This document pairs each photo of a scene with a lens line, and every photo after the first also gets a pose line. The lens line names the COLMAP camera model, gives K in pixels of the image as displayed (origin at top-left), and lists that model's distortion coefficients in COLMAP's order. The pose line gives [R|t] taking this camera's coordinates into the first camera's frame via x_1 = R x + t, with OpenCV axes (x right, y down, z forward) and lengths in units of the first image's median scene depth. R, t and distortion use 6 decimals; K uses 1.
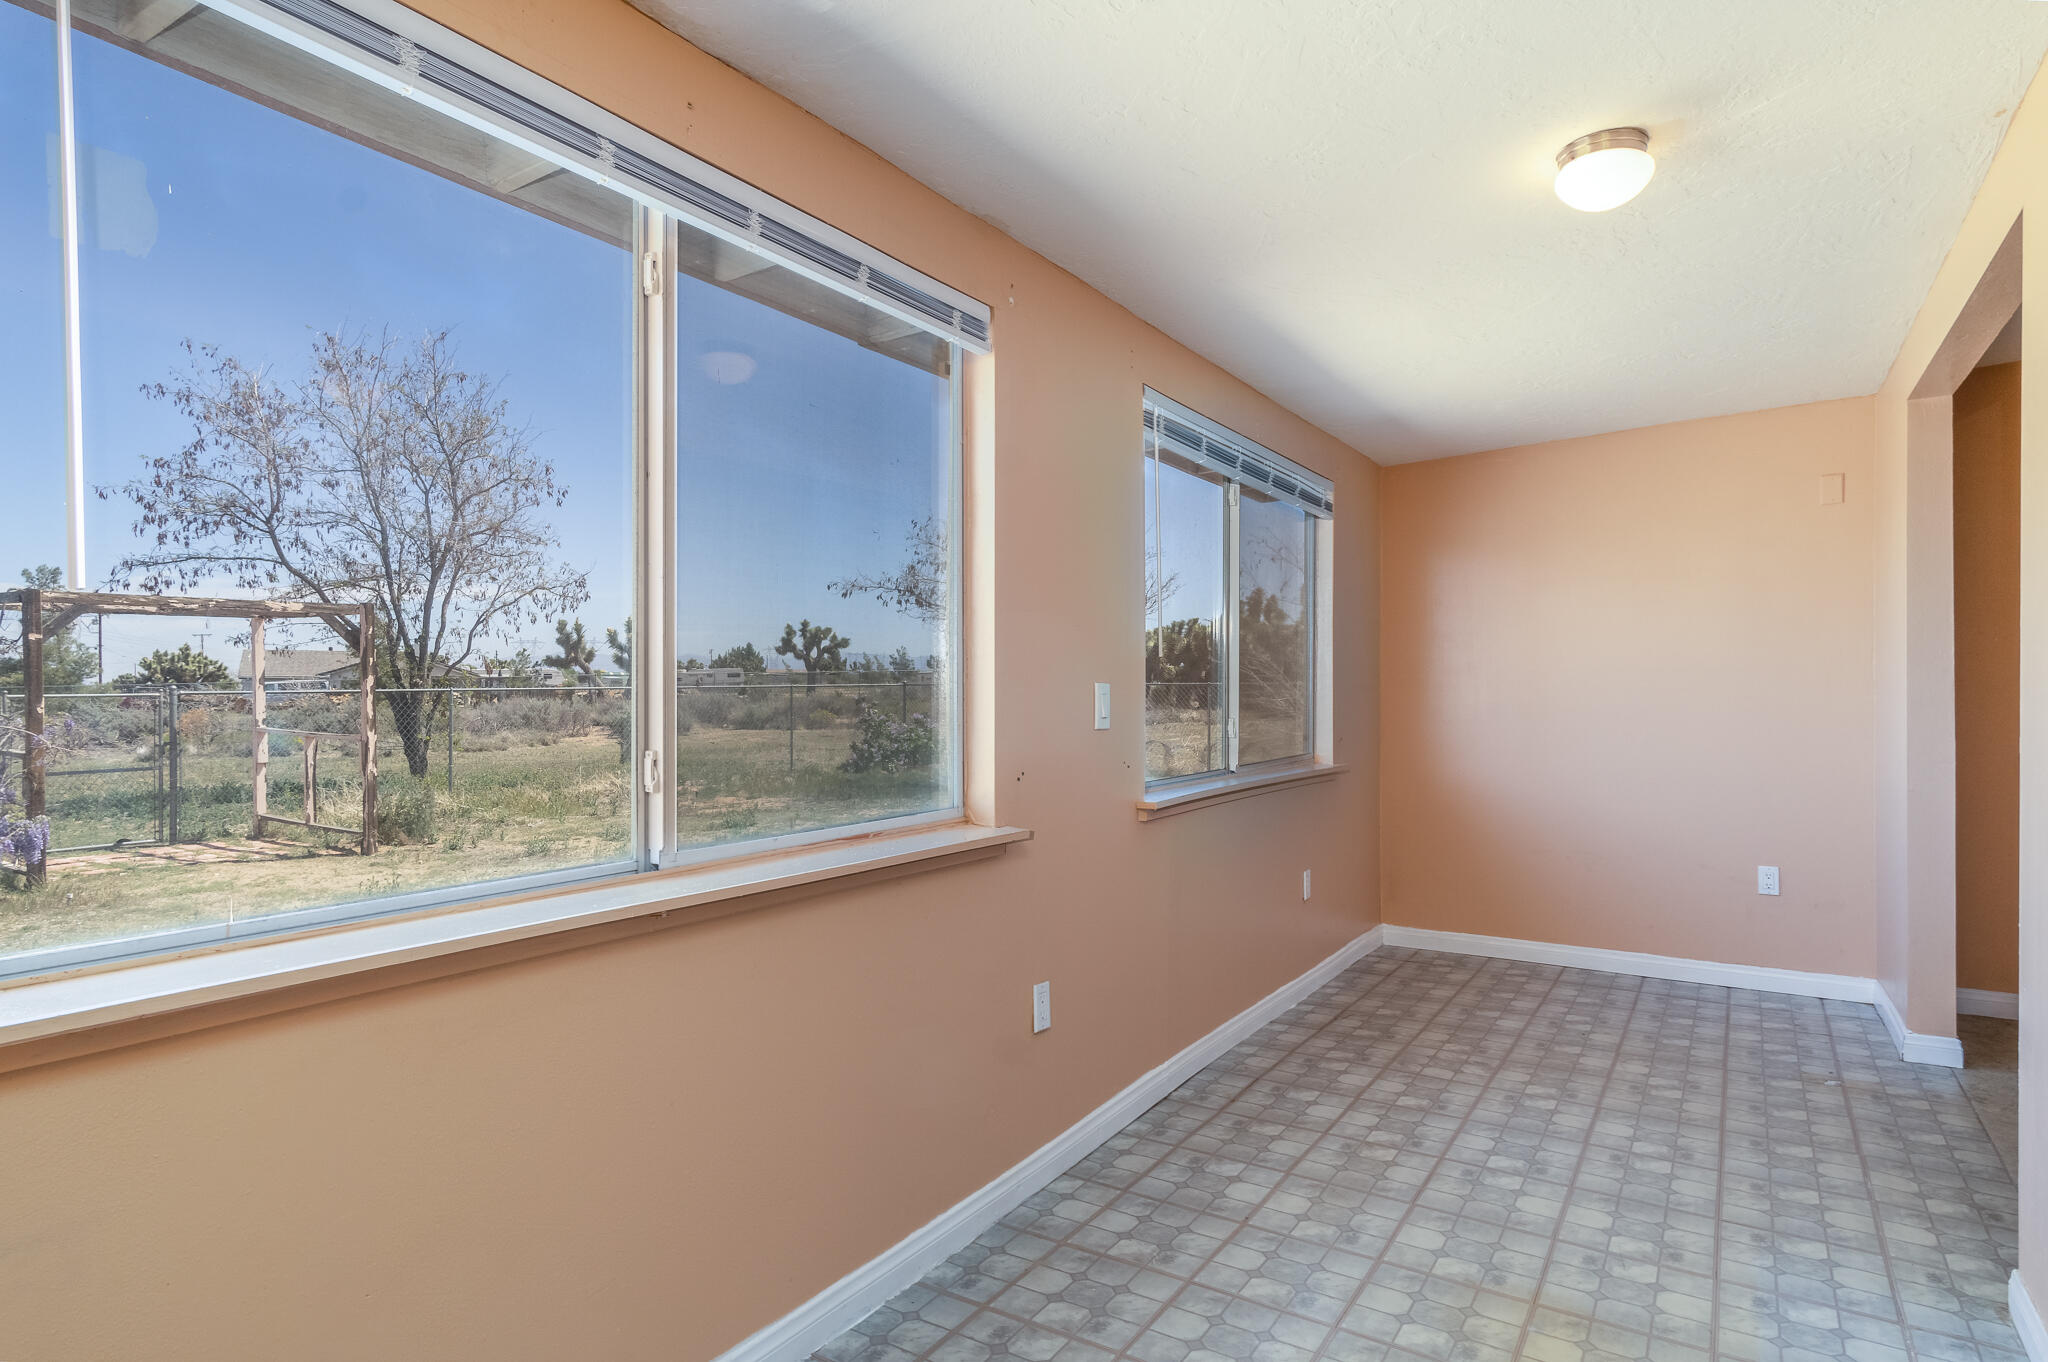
lens RADIAL K [[1126.2, 0, 1024.0], [0, 1126.2, 681.0], [0, 0, 1]] dist [0.005348, 0.000815]
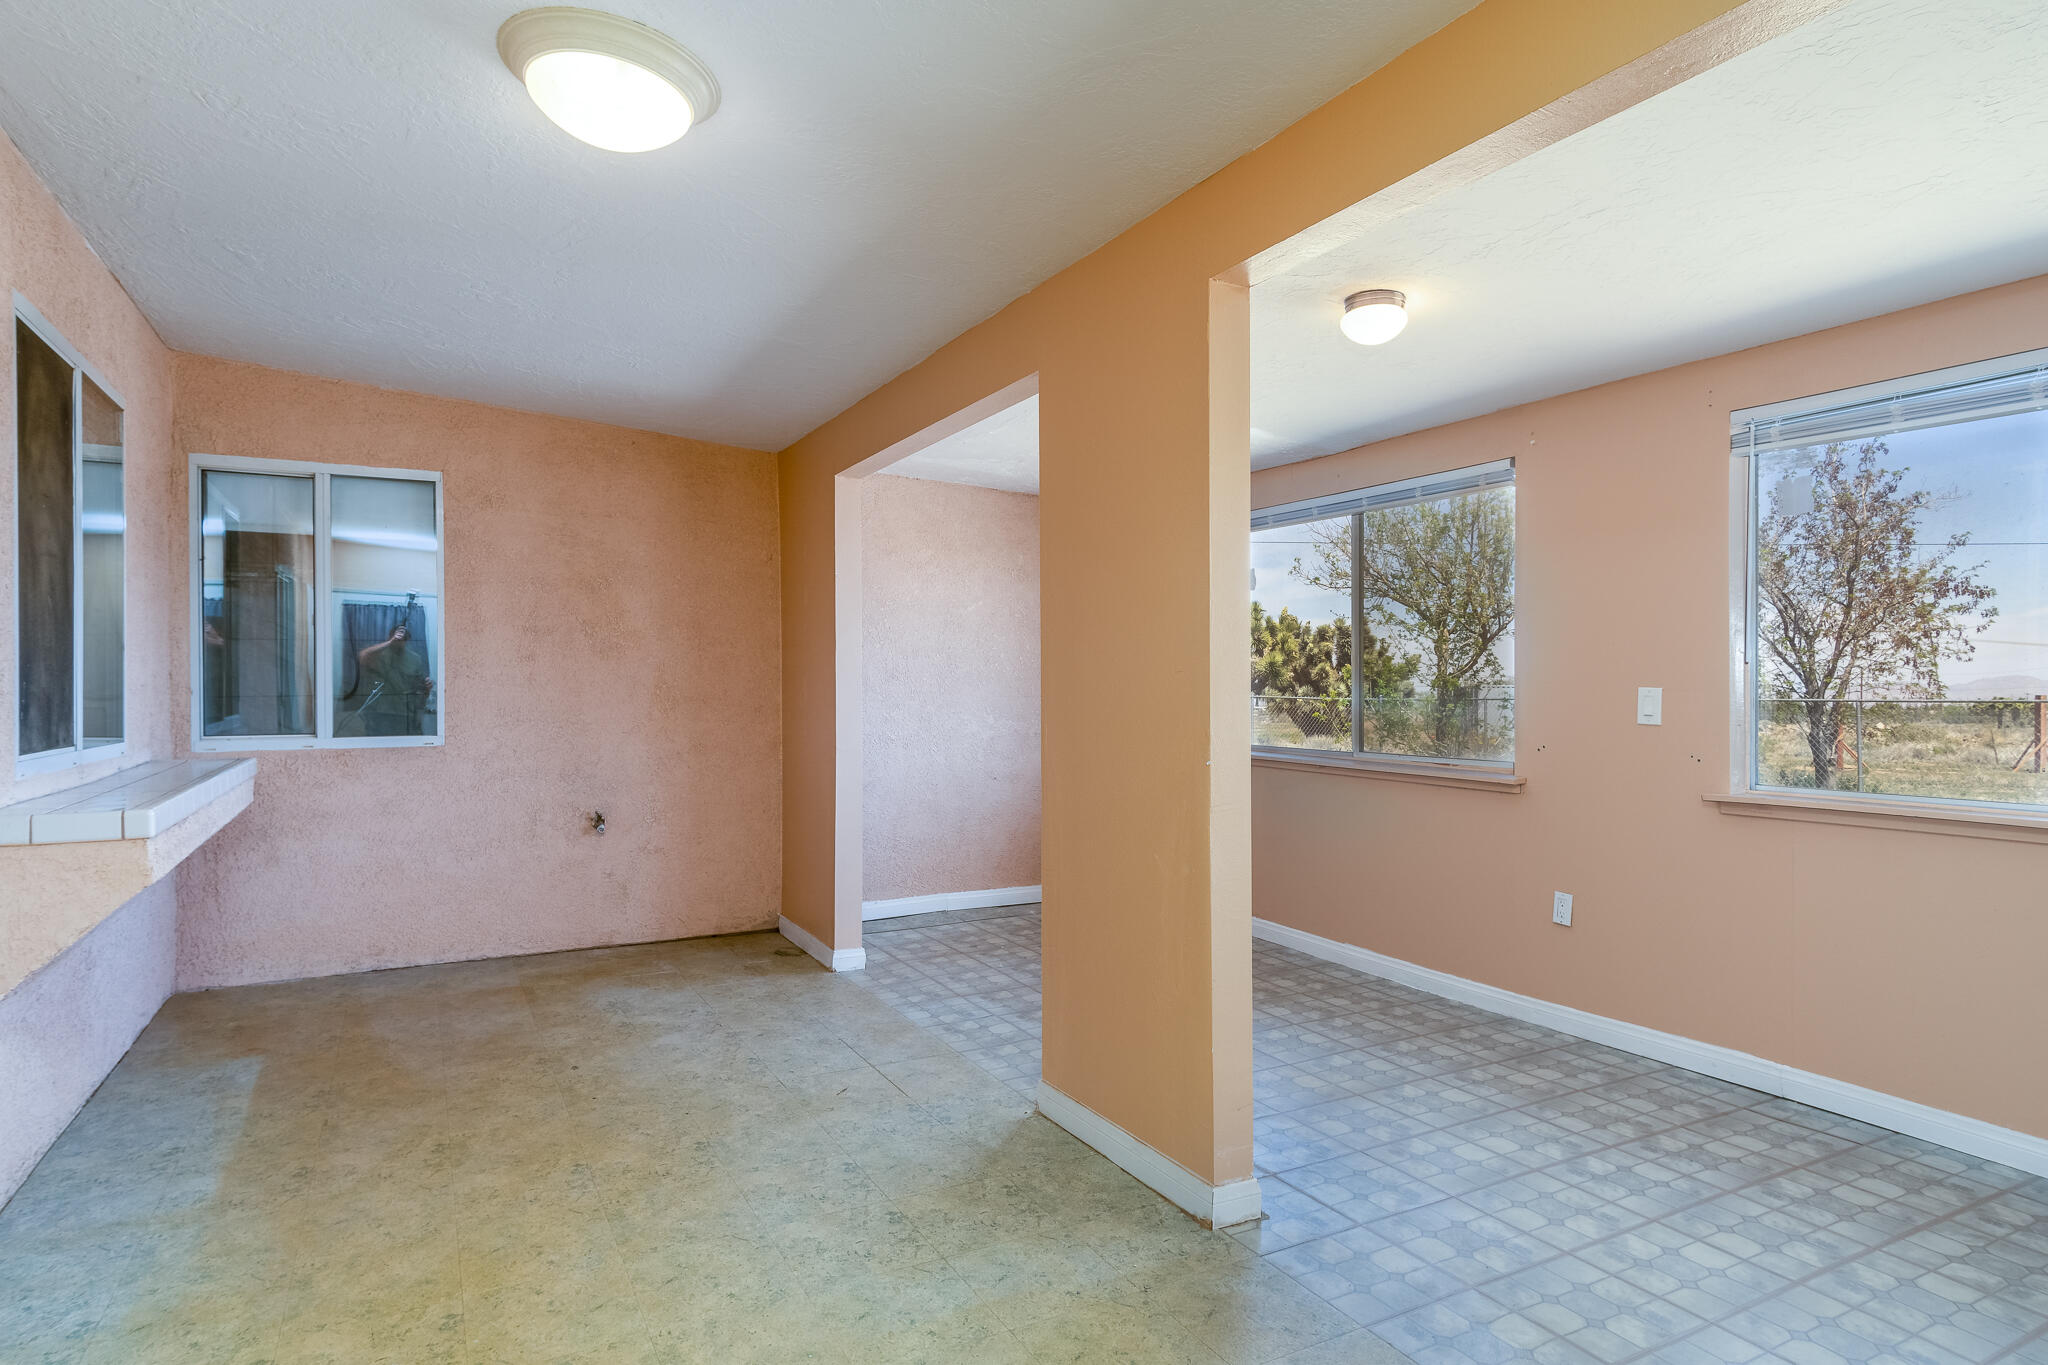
lens RADIAL K [[1126.2, 0, 1024.0], [0, 1126.2, 682.5], [0, 0, 1]] dist [0.005348, 0.000815]
pose [[-0.481560, -0.002267, -0.876410, 1.544770], [0.002093, 0.999991, -0.003737, -0.000400], [0.876411, -0.003634, -0.481550, 1.032184]]
